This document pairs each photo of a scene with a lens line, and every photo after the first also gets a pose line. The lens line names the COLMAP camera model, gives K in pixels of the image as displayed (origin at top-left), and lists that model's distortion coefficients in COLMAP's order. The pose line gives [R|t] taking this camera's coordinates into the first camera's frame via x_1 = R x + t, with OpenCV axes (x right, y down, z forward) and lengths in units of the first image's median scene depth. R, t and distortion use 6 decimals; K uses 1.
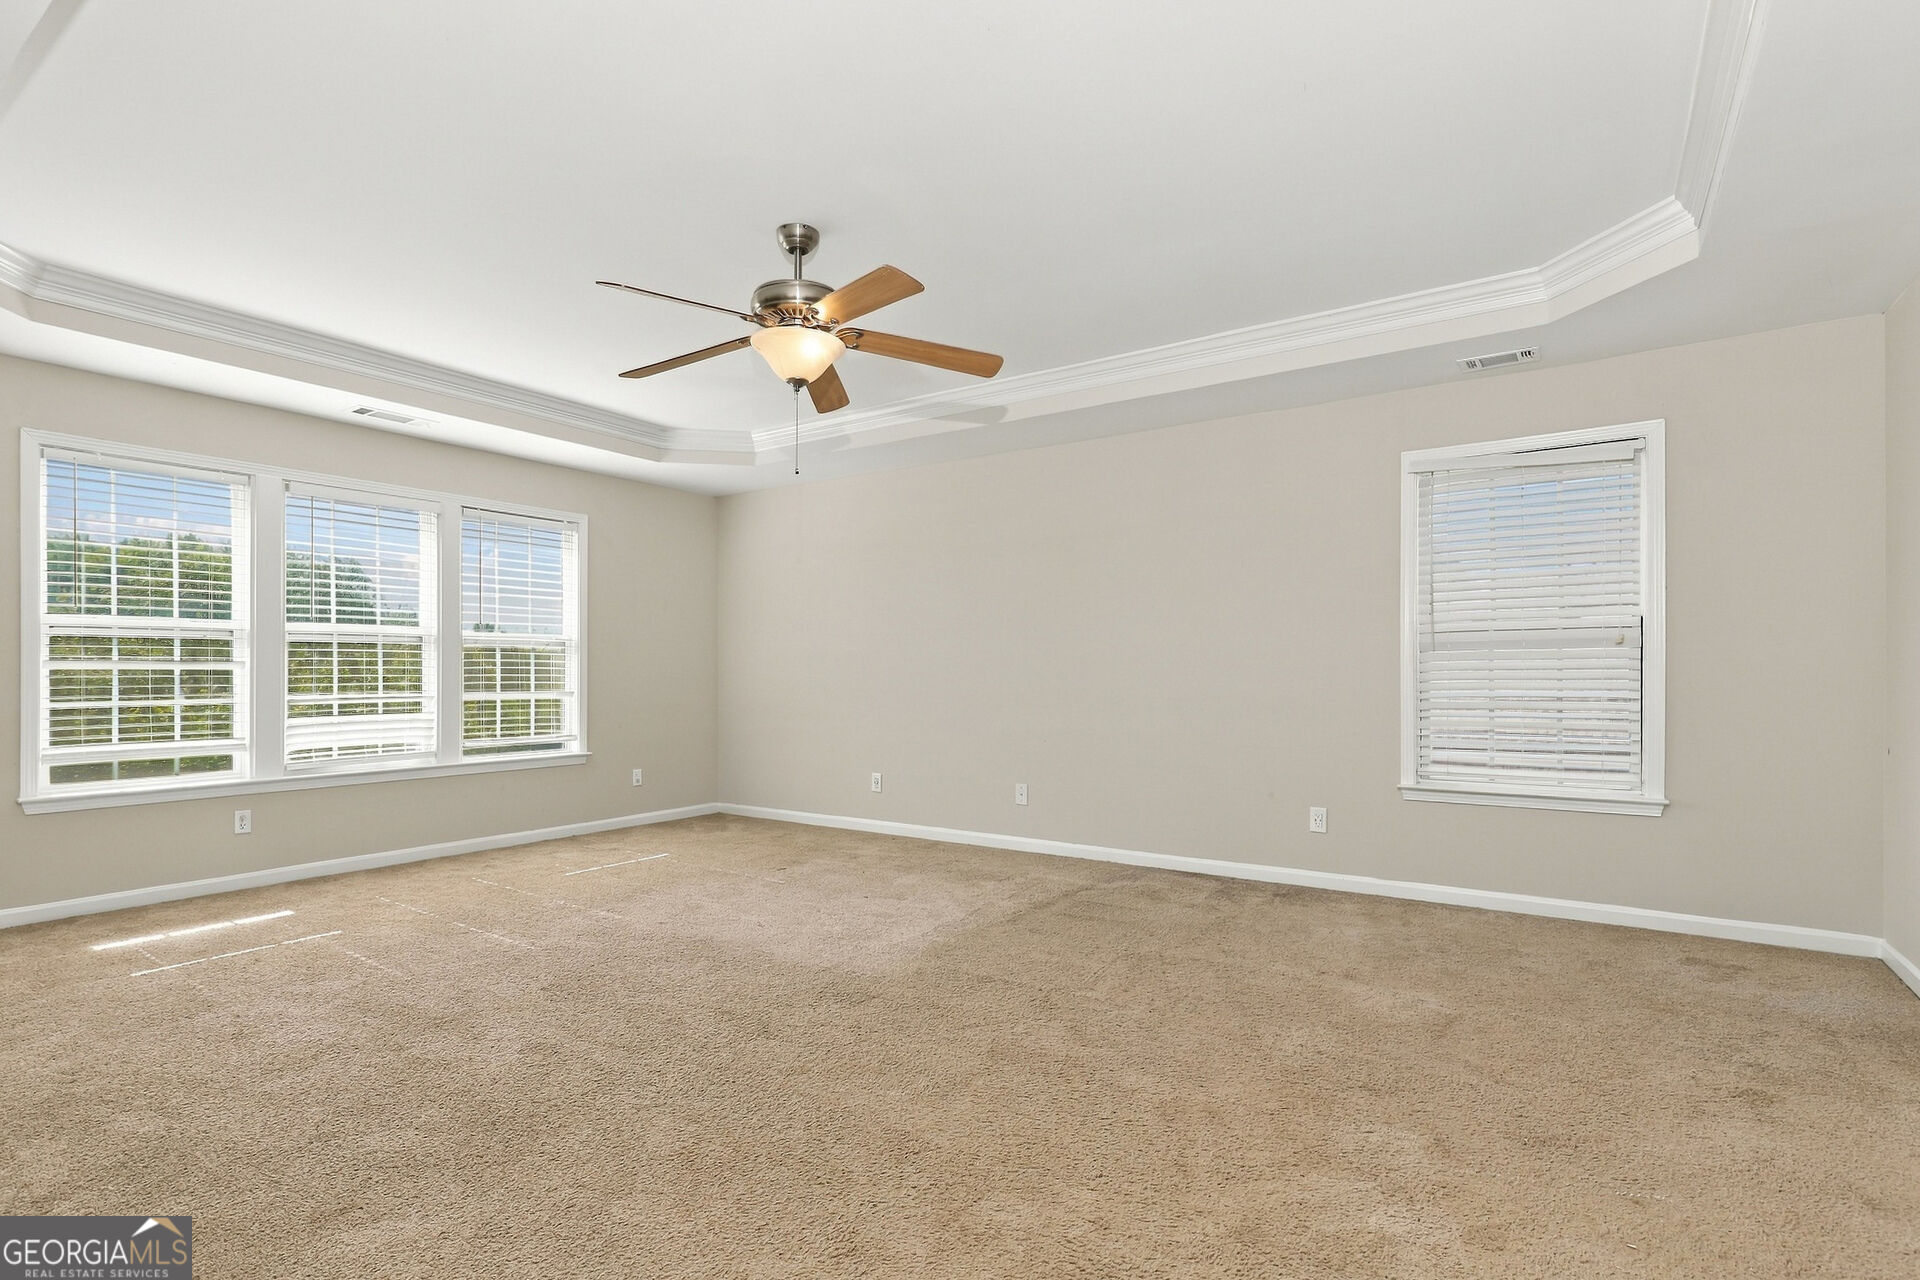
lens RADIAL K [[895.5, 0, 959.3], [0, 895.5, 672.1], [0, 0, 1]] dist [0.002036, 0.000462]
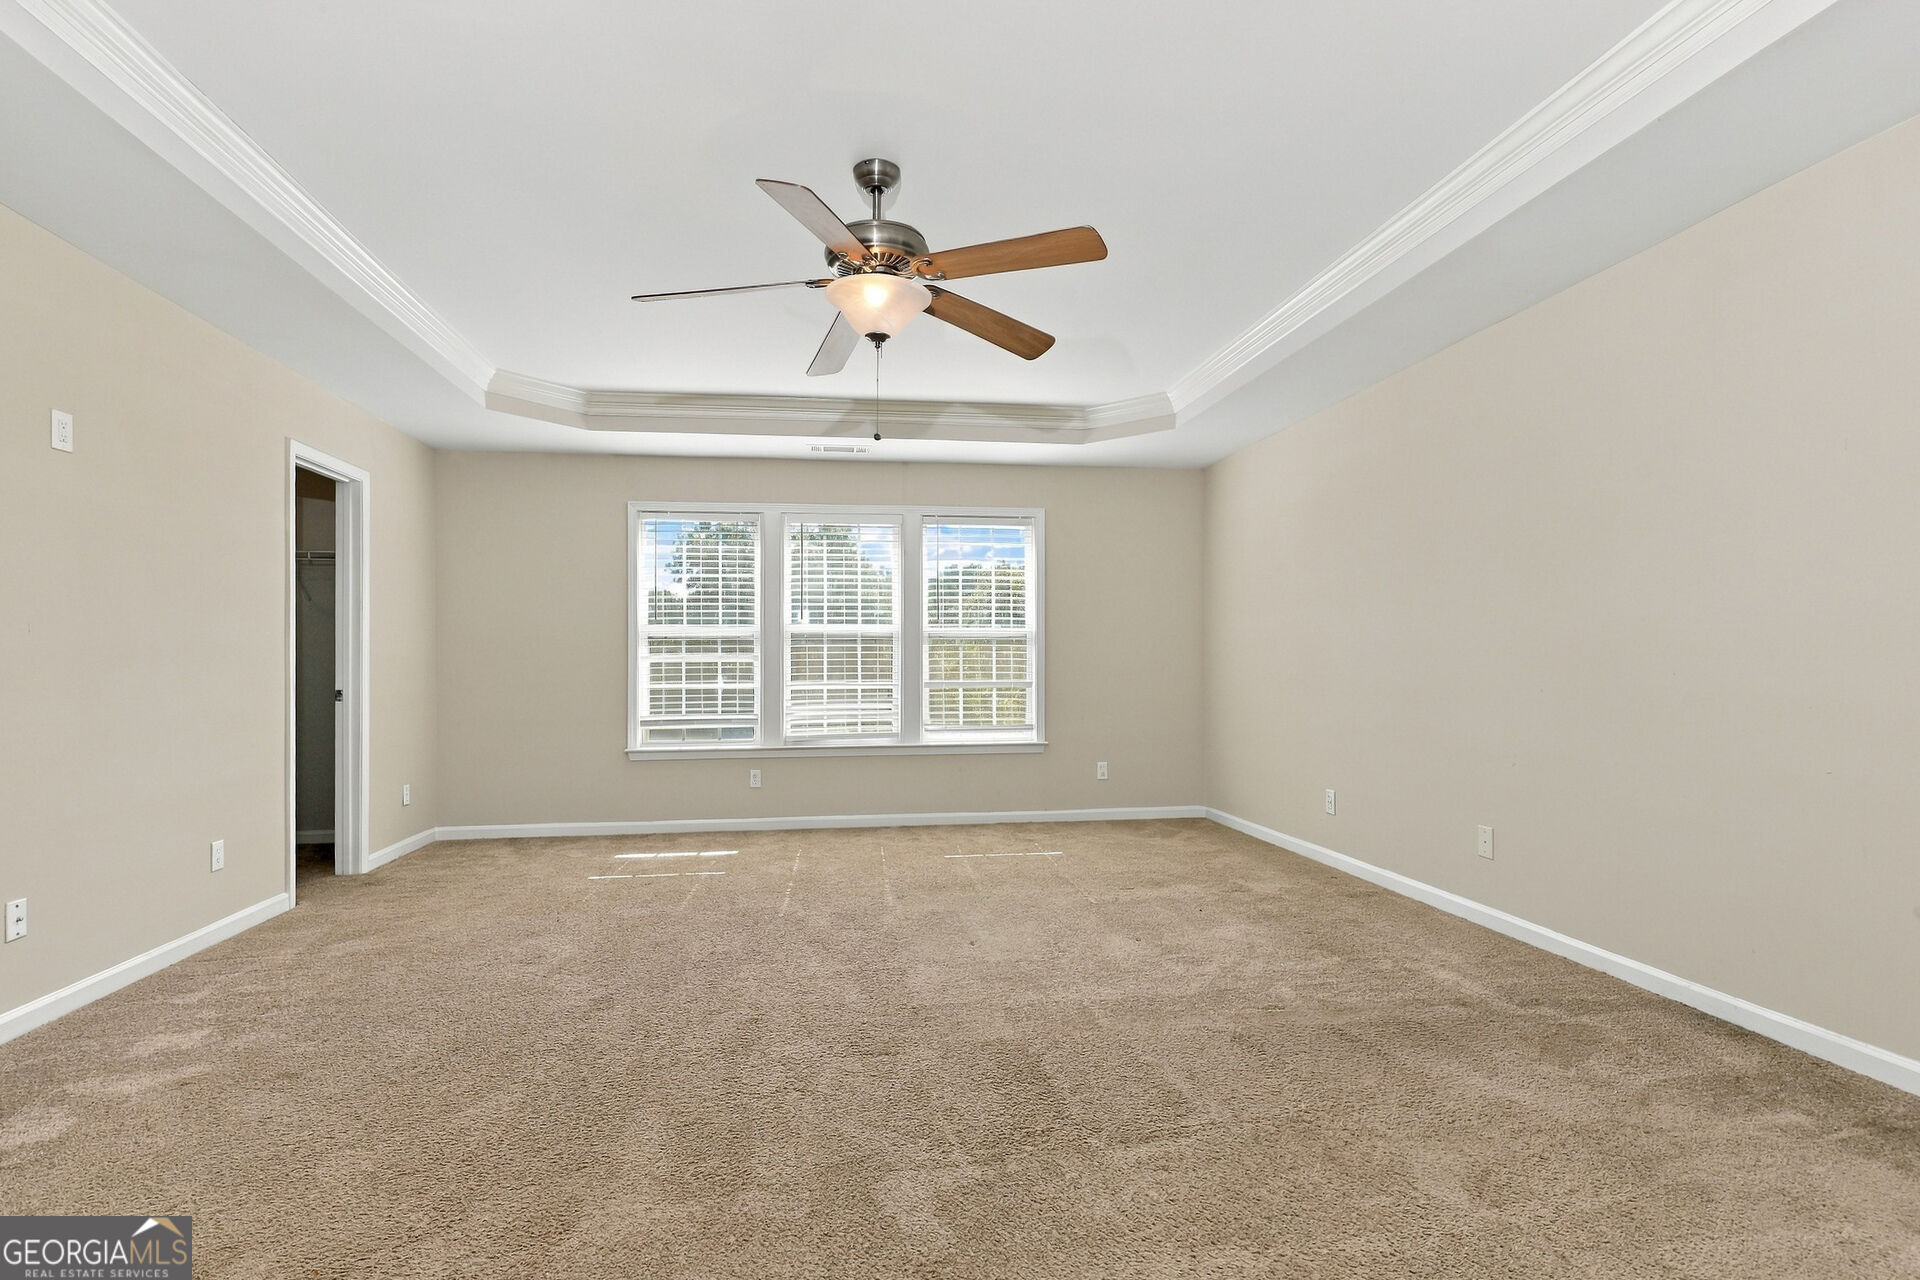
lens RADIAL K [[906.4, 0, 952.7], [0, 906.4, 647.7], [0, 0, 1]] dist [0.003665, 0.000600]
pose [[0.683480, -0.018447, -0.729736, 0.367905], [0.004507, 0.999768, -0.021052, 0.005764], [0.729955, 0.011099, 0.683405, 0.309644]]
